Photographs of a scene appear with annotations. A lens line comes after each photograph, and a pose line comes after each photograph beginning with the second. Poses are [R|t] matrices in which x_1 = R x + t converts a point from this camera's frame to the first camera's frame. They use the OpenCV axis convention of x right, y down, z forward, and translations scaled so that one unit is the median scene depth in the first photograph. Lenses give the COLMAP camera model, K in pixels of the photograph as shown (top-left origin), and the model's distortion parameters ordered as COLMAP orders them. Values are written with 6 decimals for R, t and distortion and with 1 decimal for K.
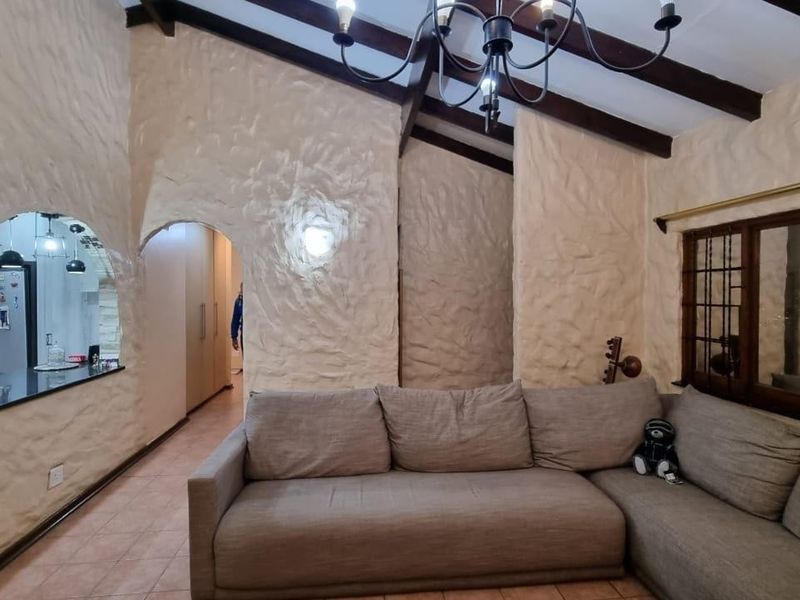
lens RADIAL K [[435.7, 0, 401.4], [0, 435.7, 298.3], [0, 0, 1]] dist [-0.001068, -0.000971]
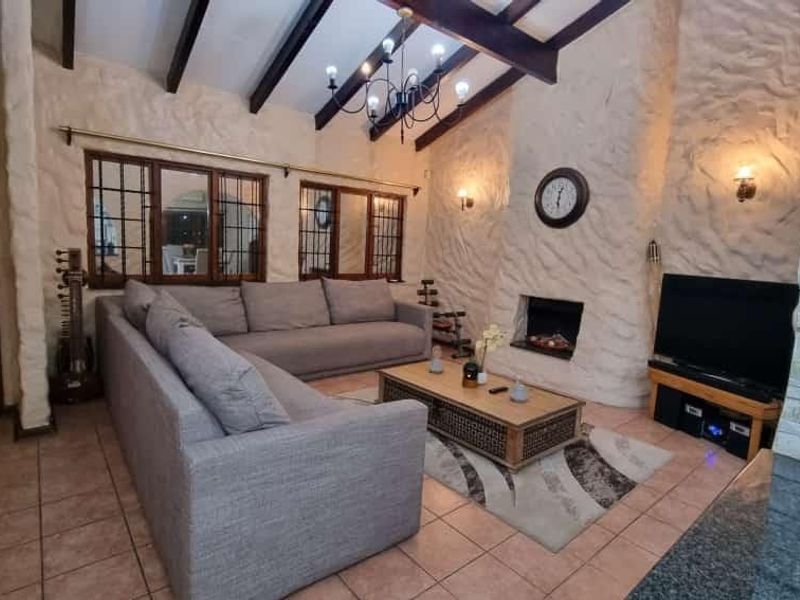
lens RADIAL K [[435.7, 0, 401.4], [0, 435.7, 298.3], [0, 0, 1]] dist [-0.001068, -0.000971]
pose [[-0.554705, -0.120720, 0.823243, -0.720561], [-0.036074, 0.991978, 0.121156, 0.056484], [-0.831265, 0.037509, -0.554610, 0.945001]]
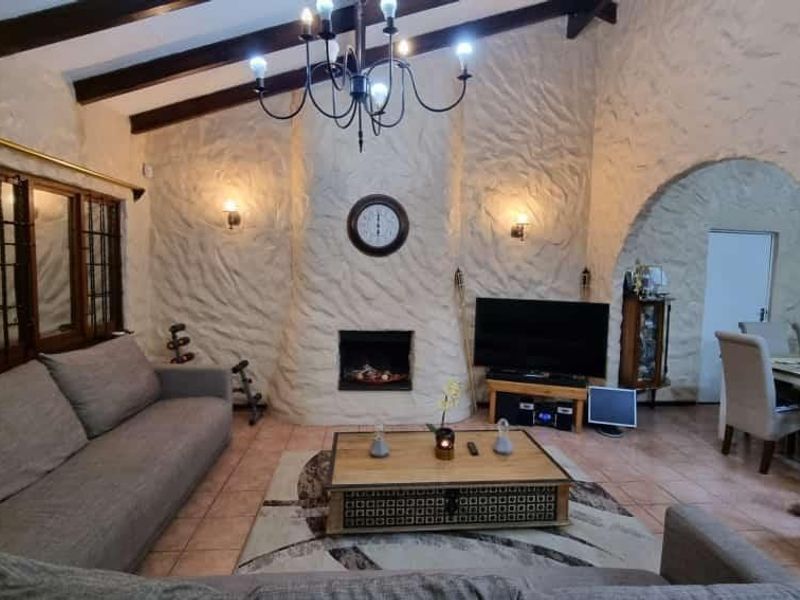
lens RADIAL K [[435.7, 0, 401.4], [0, 435.7, 298.3], [0, 0, 1]] dist [-0.001068, -0.000971]
pose [[-0.999634, -0.023494, 0.013442, 0.012748], [-0.022235, 0.995942, 0.087203, -0.001110], [-0.015437, 0.086873, -0.996100, 1.072774]]
